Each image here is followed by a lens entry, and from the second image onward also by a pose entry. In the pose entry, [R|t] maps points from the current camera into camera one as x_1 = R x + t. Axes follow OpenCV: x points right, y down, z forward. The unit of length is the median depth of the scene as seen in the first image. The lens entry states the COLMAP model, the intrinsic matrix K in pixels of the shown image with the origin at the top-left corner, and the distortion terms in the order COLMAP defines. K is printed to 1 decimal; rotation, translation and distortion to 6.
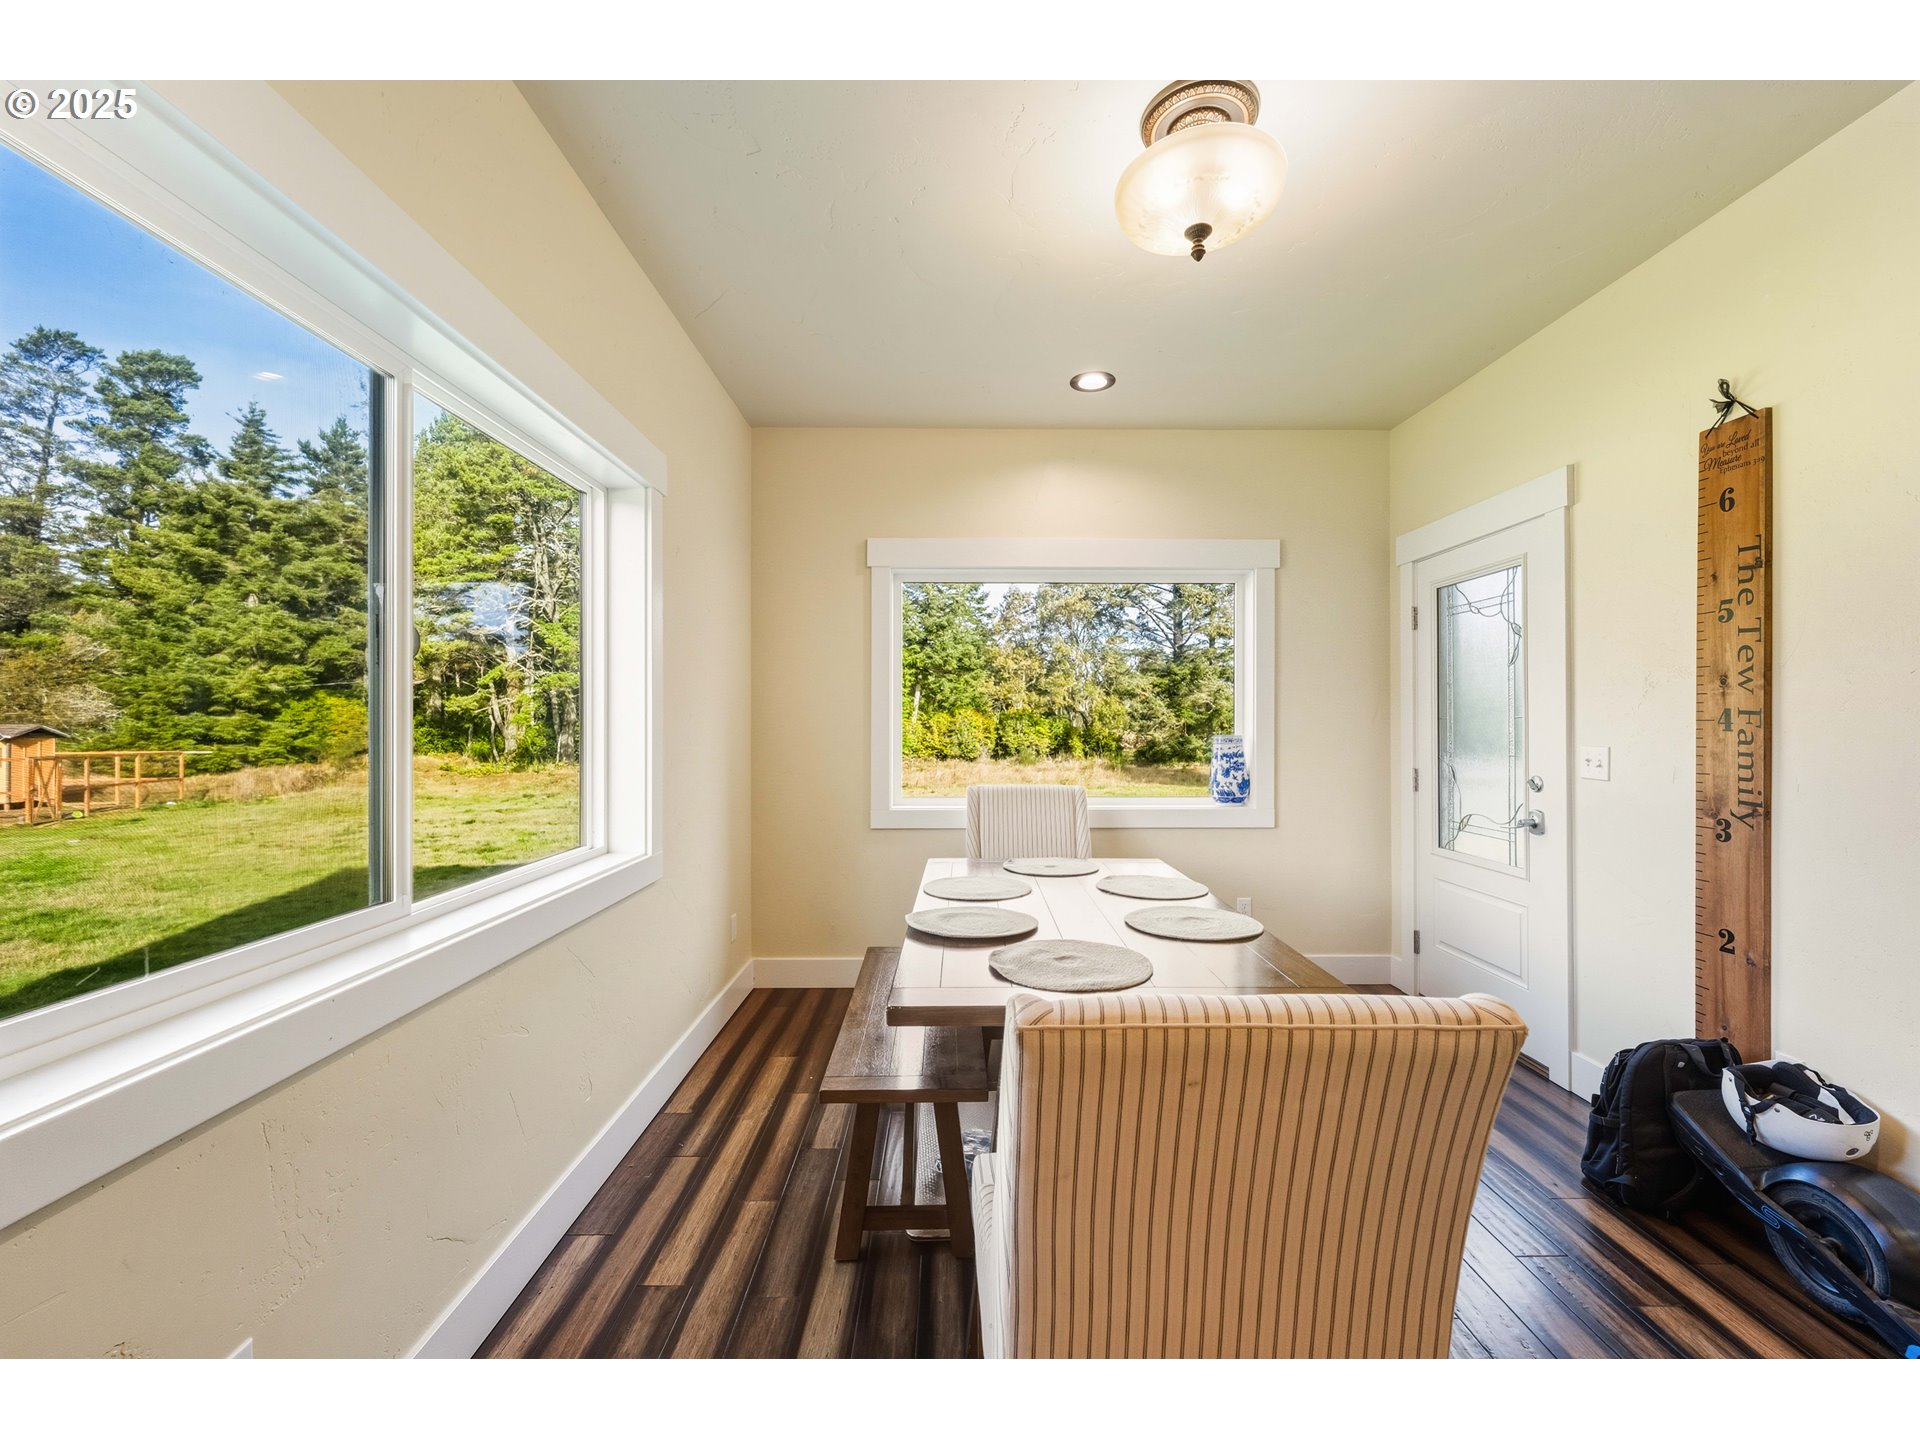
lens RADIAL K [[784.6, 0, 960.0], [0, 784.6, 720.0], [0, 0, 1]] dist [0.001069, 0.000517]
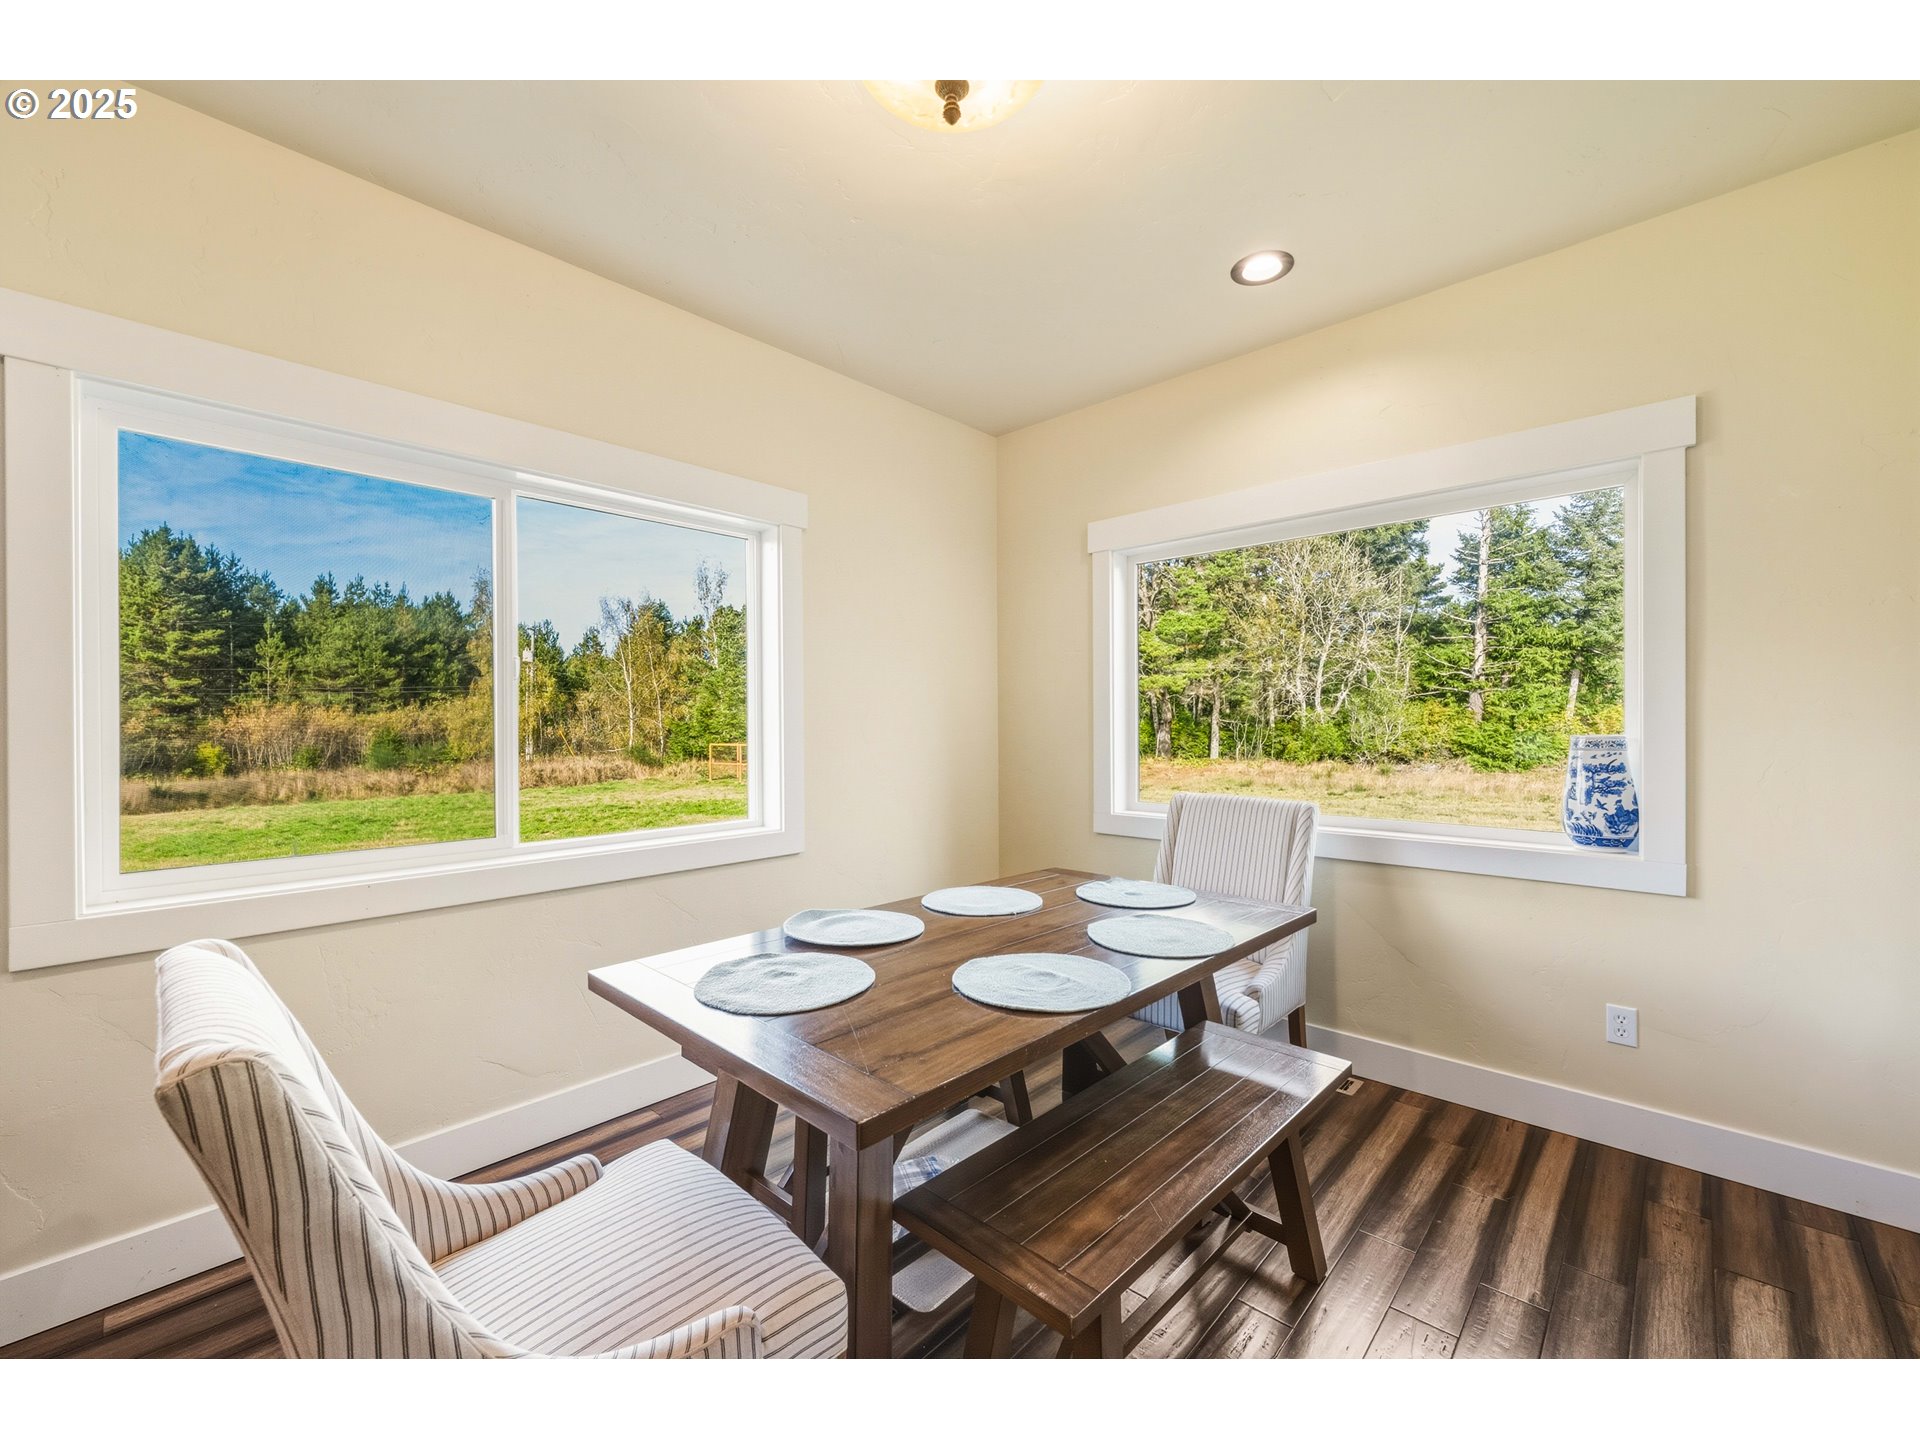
lens RADIAL K [[775.8, 0, 957.7], [0, 775.8, 709.4], [0, 0, 1]] dist [0.000495, 0.000077]
pose [[0.720708, -0.016730, -0.693037, 0.404950], [0.009081, 0.999851, -0.014693, 0.003545], [0.693179, 0.004296, 0.720752, 0.218521]]
